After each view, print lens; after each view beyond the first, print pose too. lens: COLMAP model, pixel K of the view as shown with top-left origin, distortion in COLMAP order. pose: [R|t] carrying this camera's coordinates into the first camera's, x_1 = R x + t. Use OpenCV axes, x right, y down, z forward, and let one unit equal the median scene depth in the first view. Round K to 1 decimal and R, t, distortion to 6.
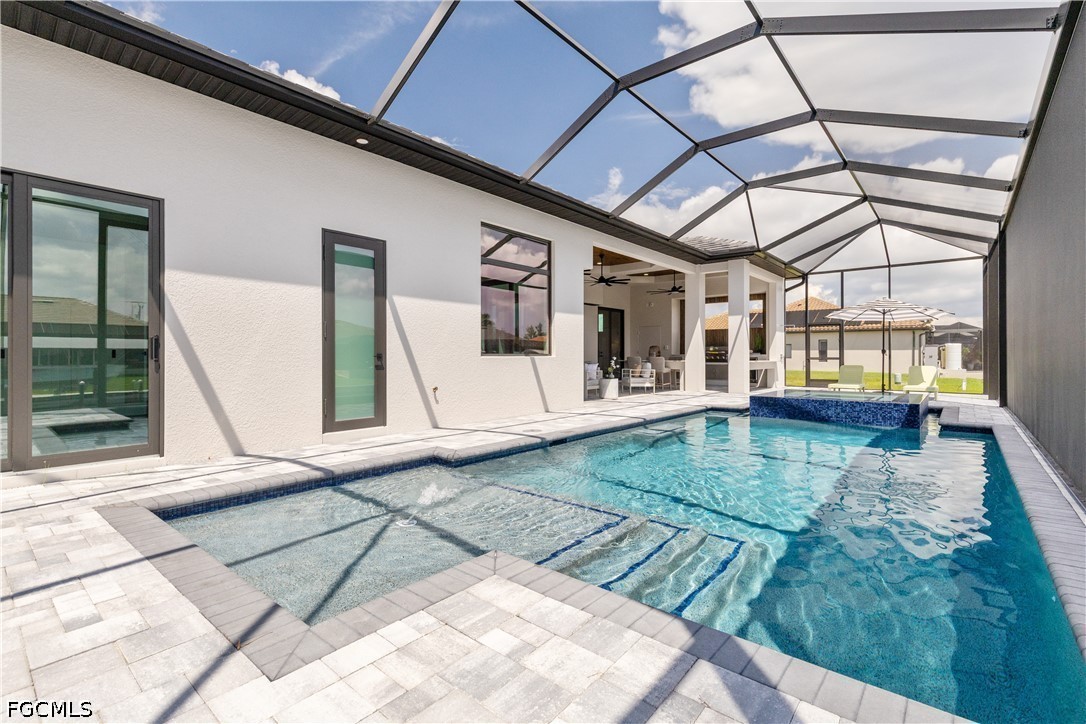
lens RADIAL K [[496.1, 0, 548.2], [0, 496.1, 355.4], [0, 0, 1]] dist [0.004455, 0.000047]
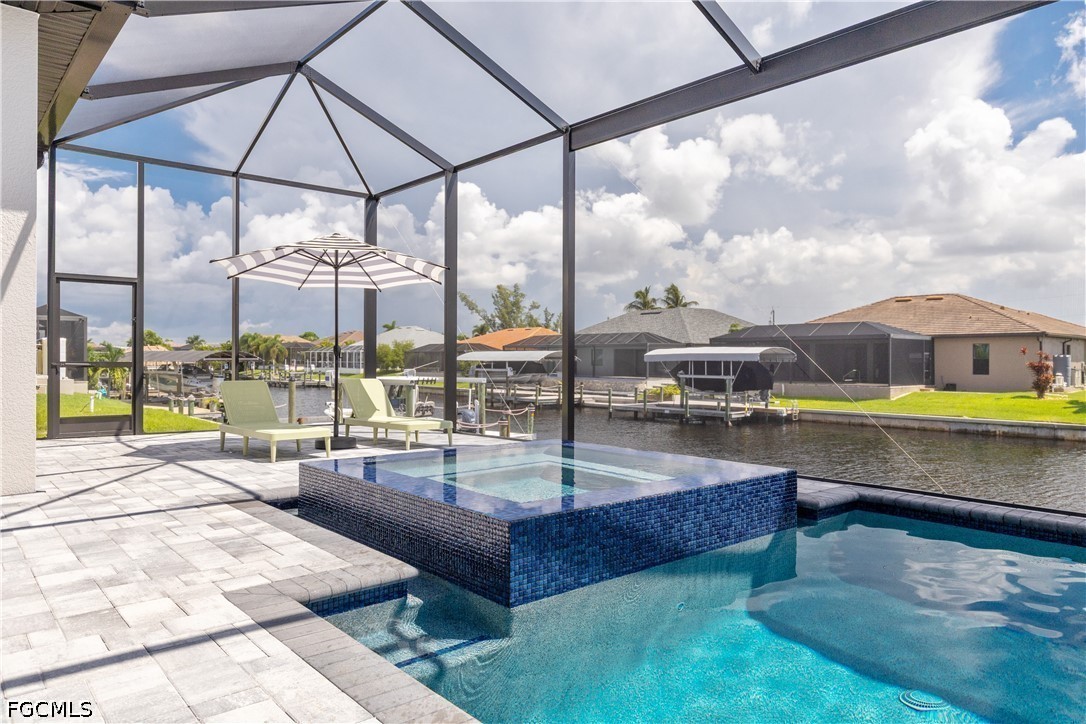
lens RADIAL K [[738.0, 0, 543.8], [0, 738.0, 365.9], [0, 0, 1]] dist [-0.004501, -0.000479]
pose [[0.177493, -0.010084, 0.984070, 0.054190], [-0.001547, 0.999943, 0.010526, -0.000944], [-0.984121, -0.003391, 0.177467, 1.029605]]
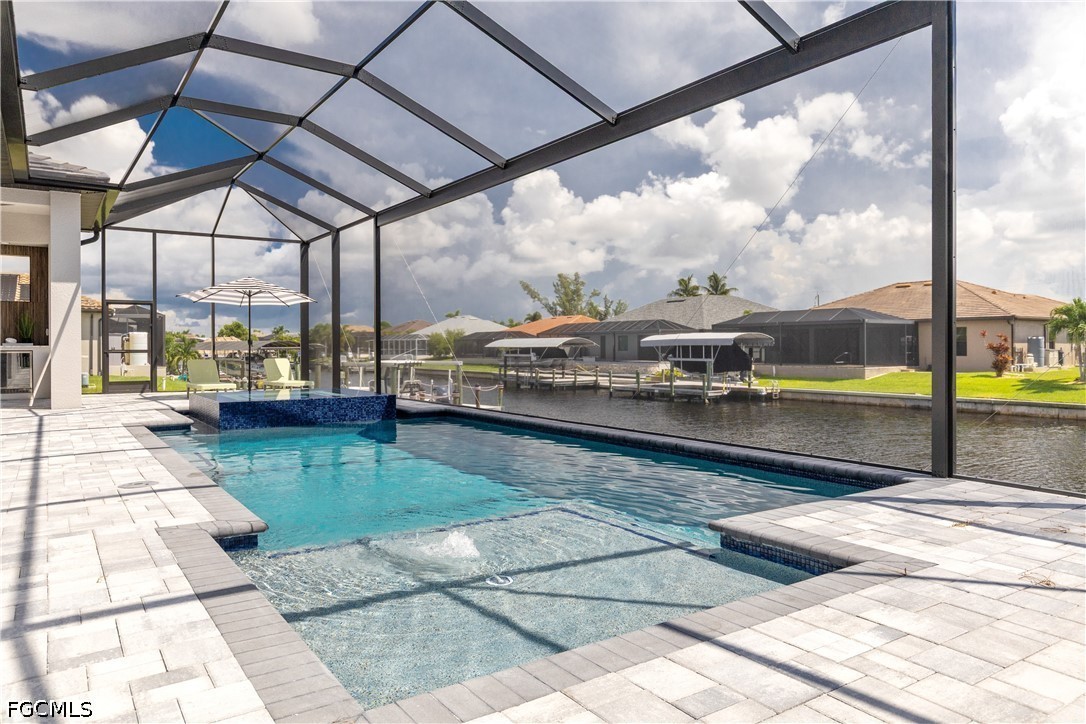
lens RADIAL K [[738.0, 0, 550.4], [0, 738.0, 336.4], [0, 0, 1]] dist [-0.004501, -0.000479]
pose [[0.273572, 0.008474, 0.961814, -0.544465], [0.007792, 0.999909, -0.011026, 0.001493], [-0.961820, 0.010511, 0.273481, 0.275956]]
